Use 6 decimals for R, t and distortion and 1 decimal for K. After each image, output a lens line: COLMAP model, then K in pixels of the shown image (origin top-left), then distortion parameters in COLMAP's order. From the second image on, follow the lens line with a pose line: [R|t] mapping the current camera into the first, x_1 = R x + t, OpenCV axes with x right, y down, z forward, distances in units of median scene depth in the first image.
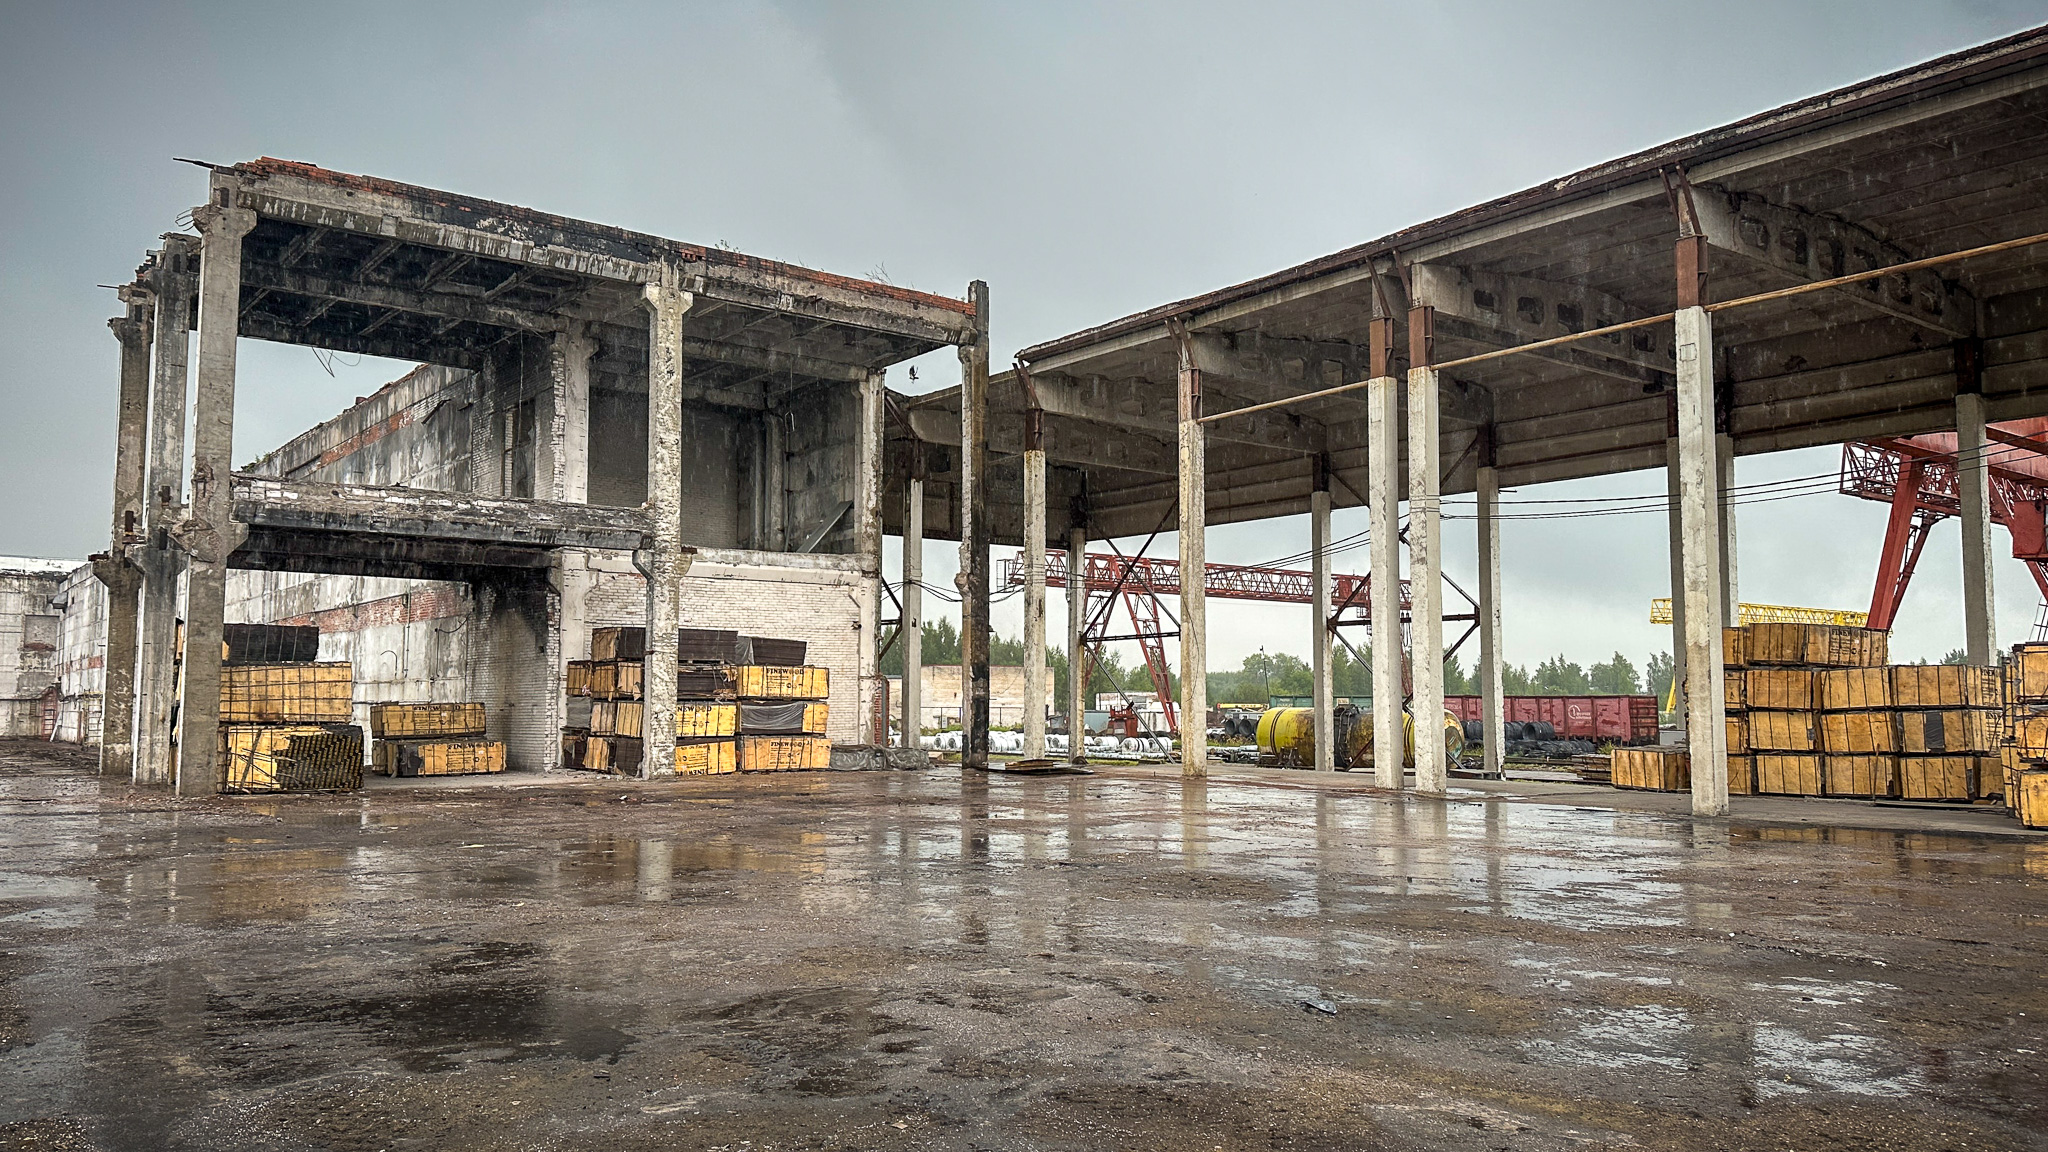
lens RADIAL K [[1513.8, 0, 1024.0], [0, 1513.8, 576.0], [0, 0, 1]] dist [0.149717, -0.229813]
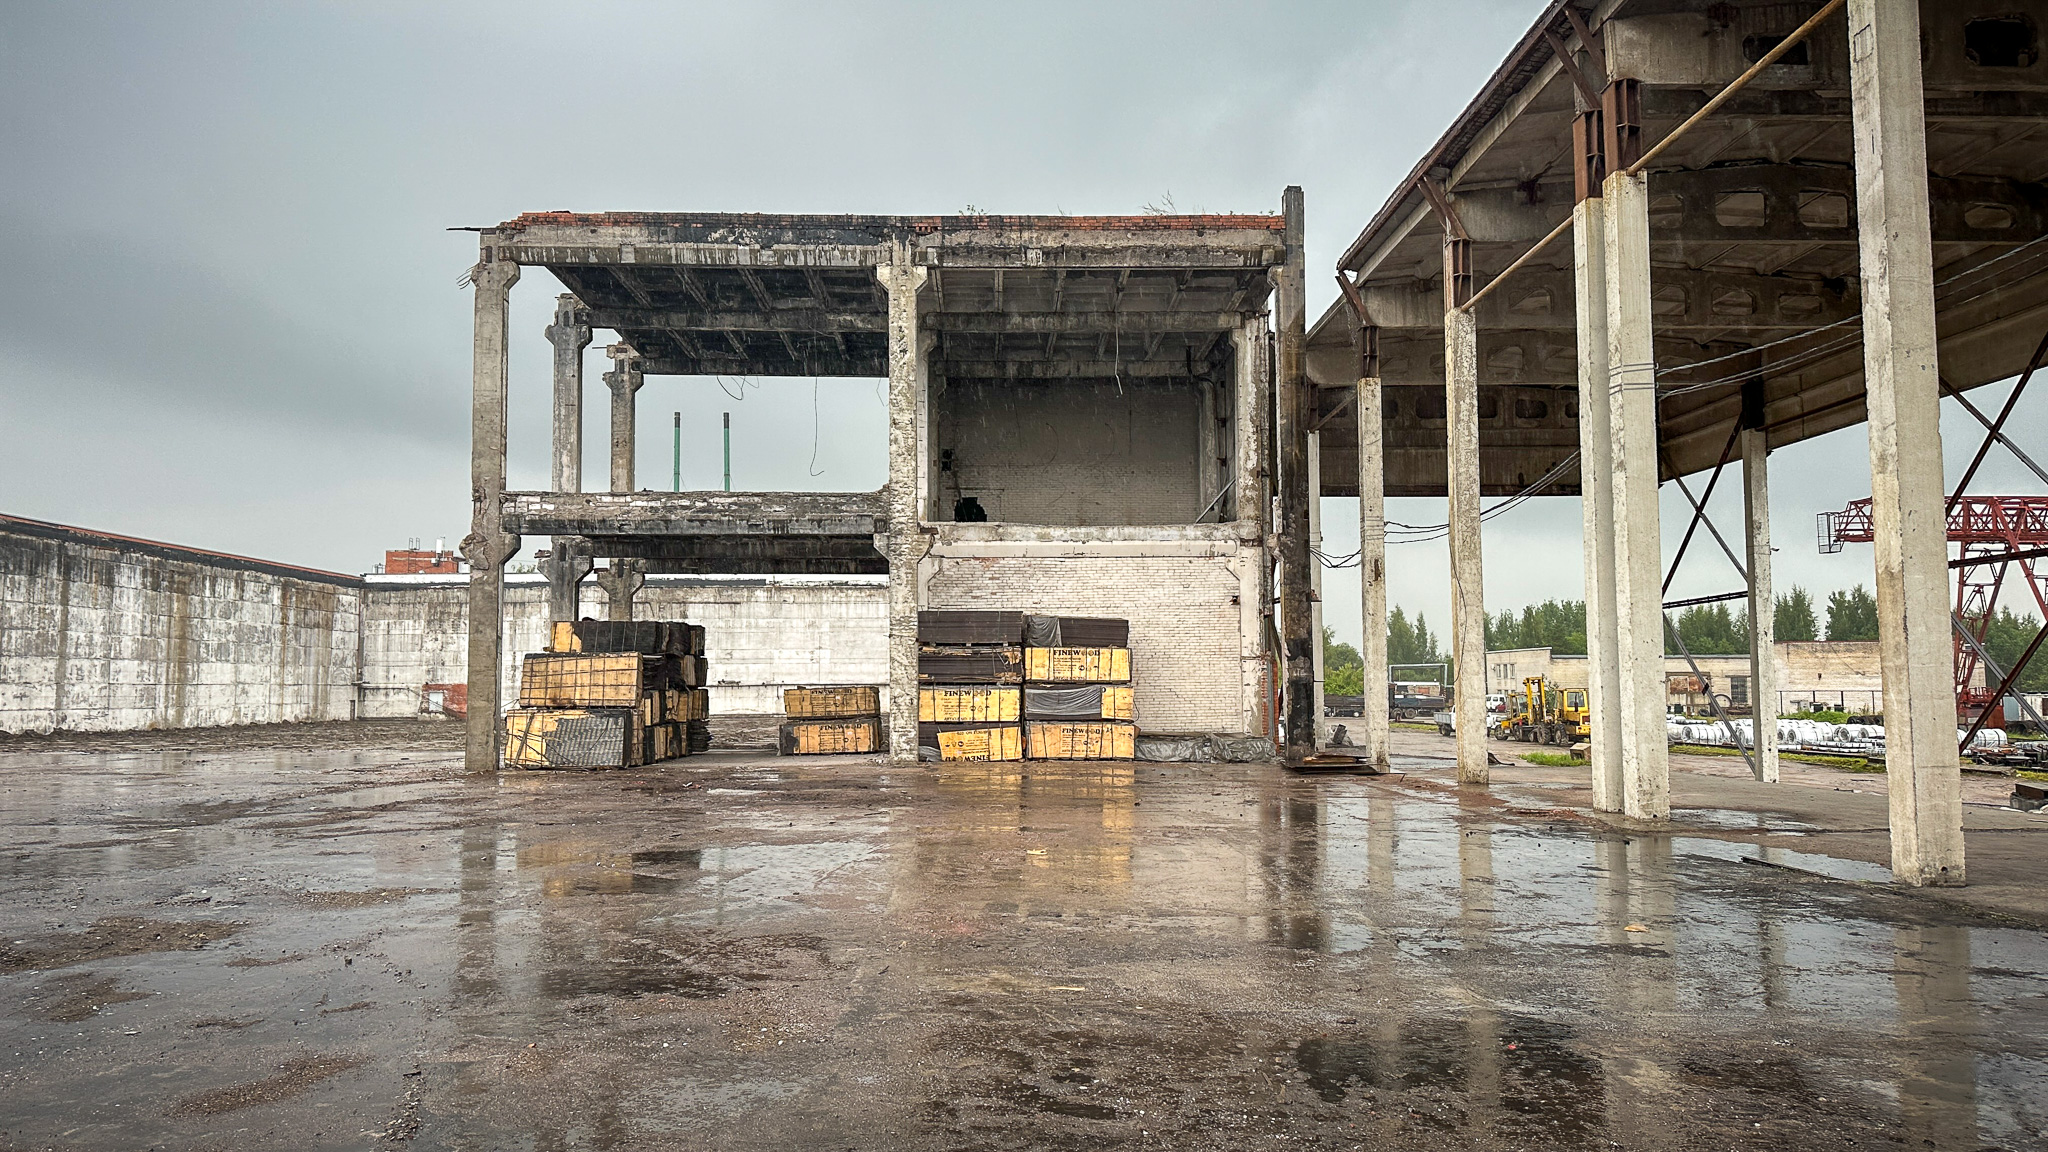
lens RADIAL K [[1438.0, 0, 1024.0], [0, 1438.0, 576.0], [0, 0, 1]] dist [0.189022, -0.291337]
pose [[0.798888, -0.052390, -0.599194, 0.364987], [0.056801, 0.998319, -0.011556, 0.025148], [0.598792, -0.024803, 0.800520, 0.286287]]
